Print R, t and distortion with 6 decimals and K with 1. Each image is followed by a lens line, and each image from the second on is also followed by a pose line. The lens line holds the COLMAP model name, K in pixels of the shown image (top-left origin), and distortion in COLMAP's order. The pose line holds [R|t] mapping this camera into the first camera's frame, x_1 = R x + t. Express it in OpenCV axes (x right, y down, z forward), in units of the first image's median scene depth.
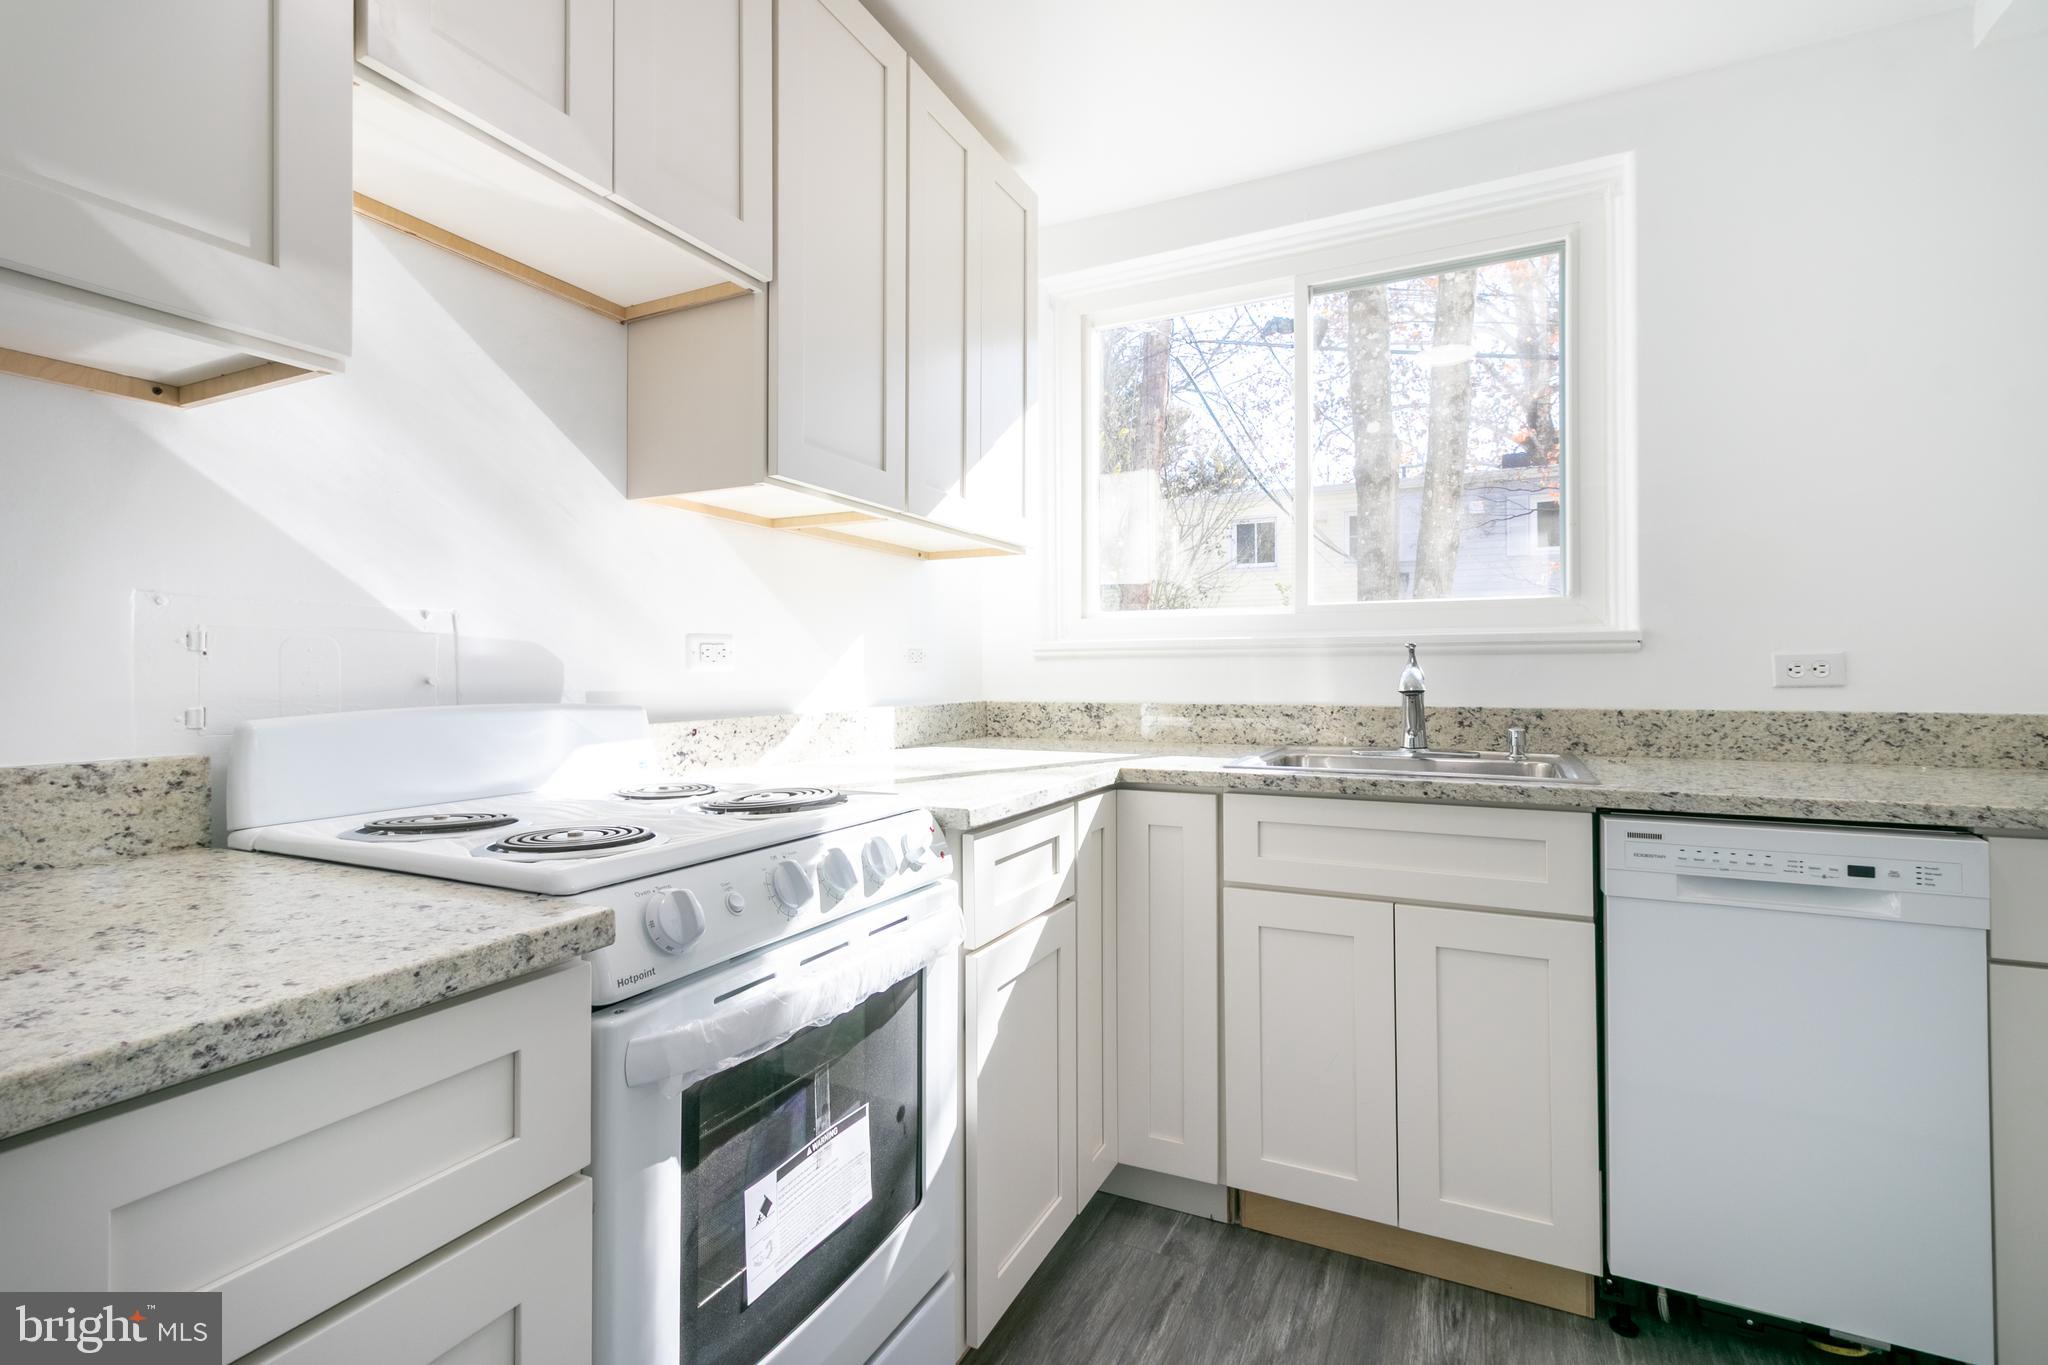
lens RADIAL K [[949.3, 0, 1010.5], [0, 949.3, 672.8], [0, 0, 1]] dist [0.002761, 0.001547]
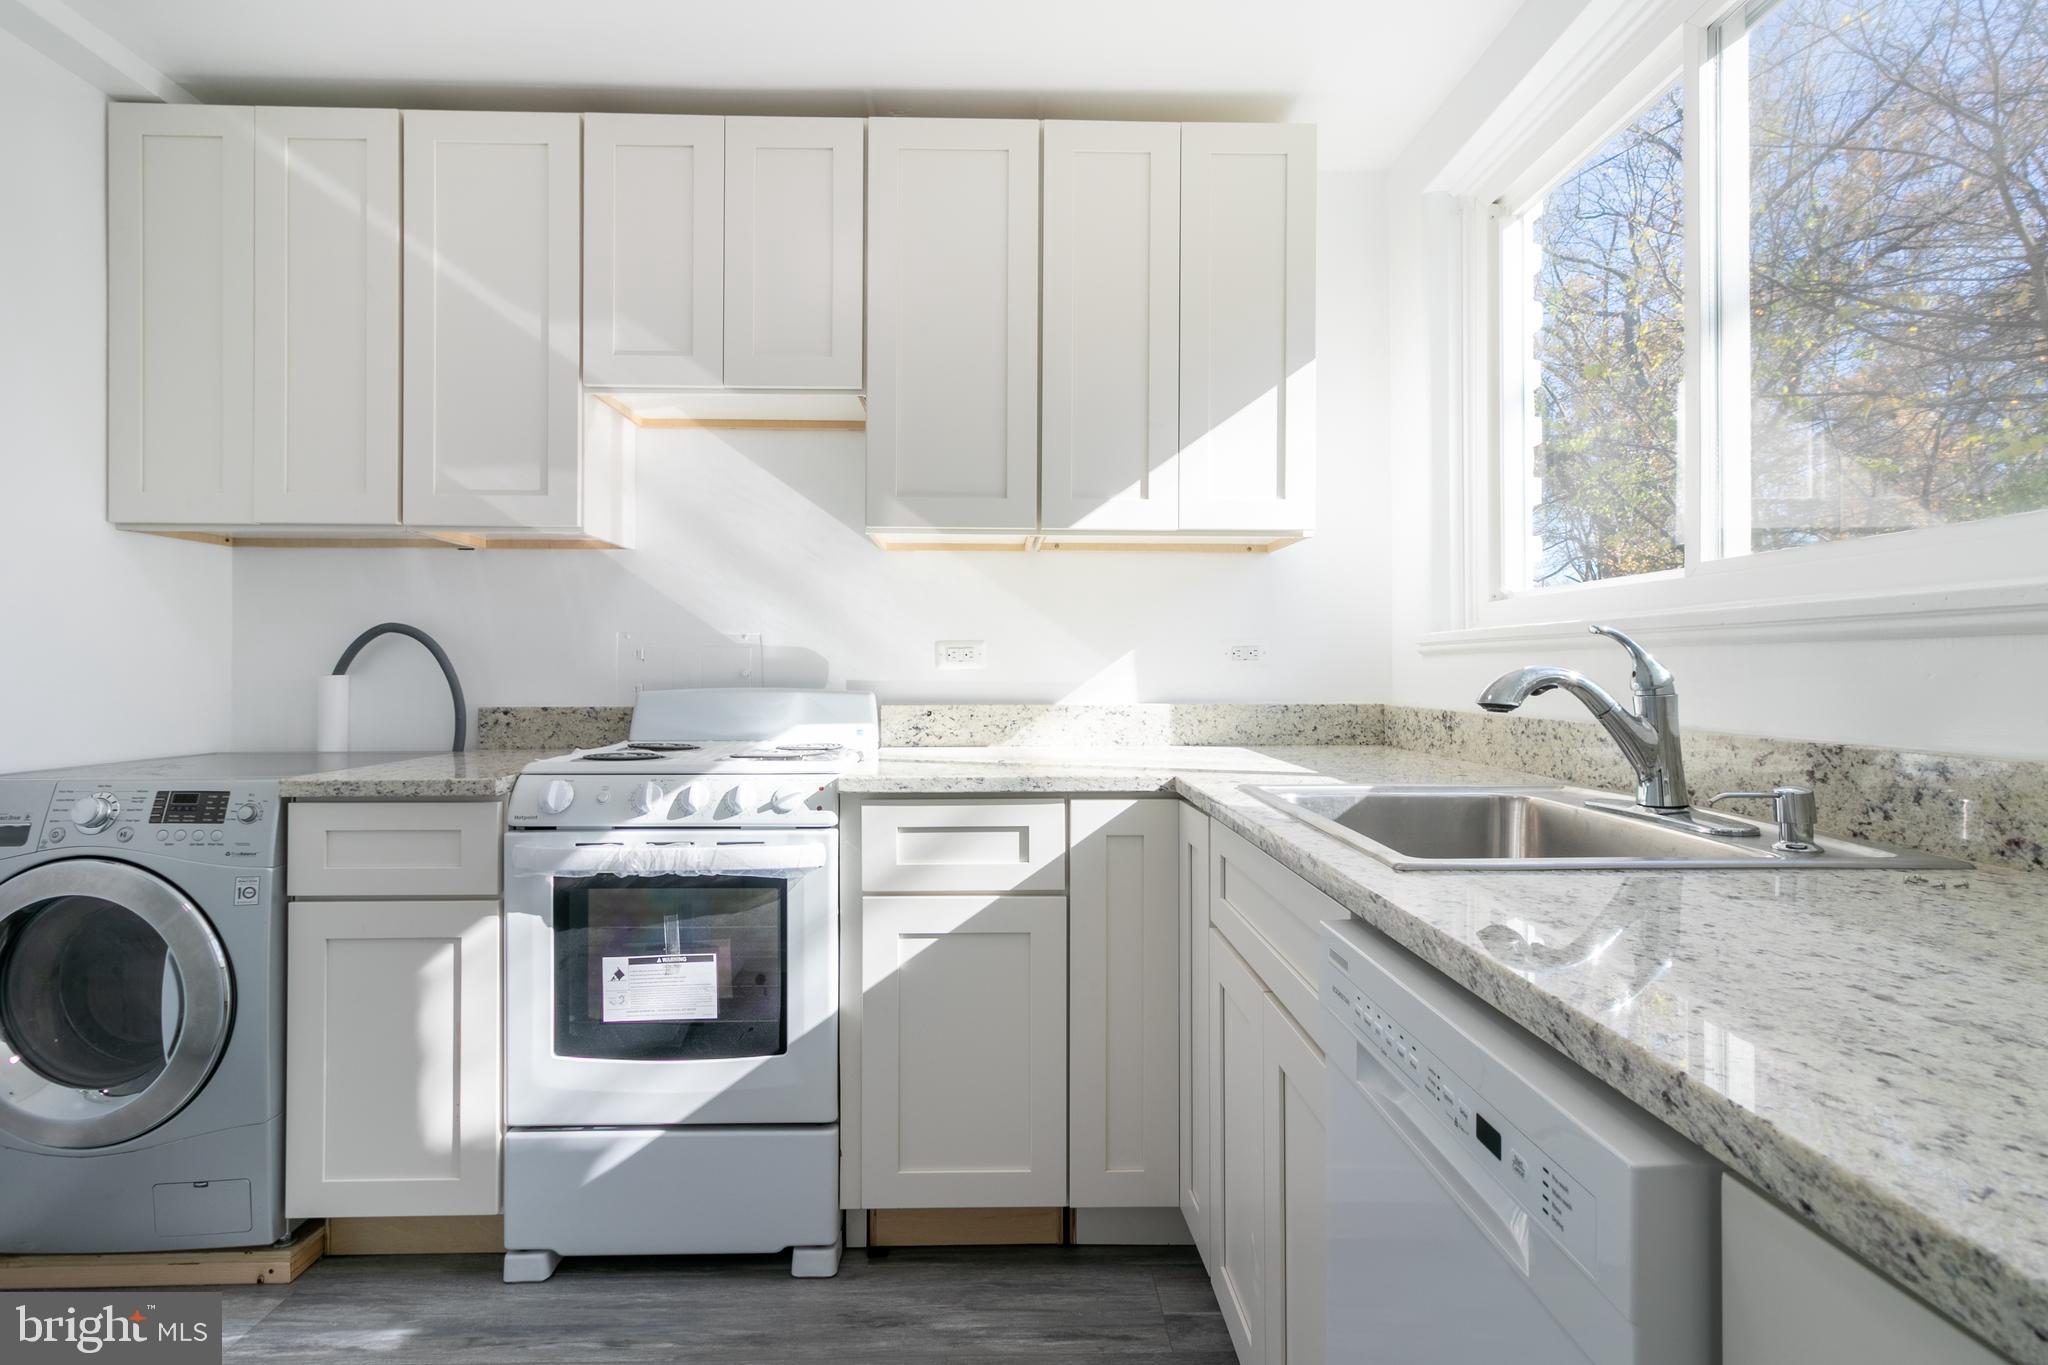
lens RADIAL K [[949.3, 0, 1009.4], [0, 949.3, 672.3], [0, 0, 1]] dist [0.002761, 0.001547]
pose [[0.460761, 0.007154, -0.887496, 0.935354], [-0.002589, 0.999974, 0.006716, -0.006074], [0.887521, -0.000797, 0.460767, 0.476821]]
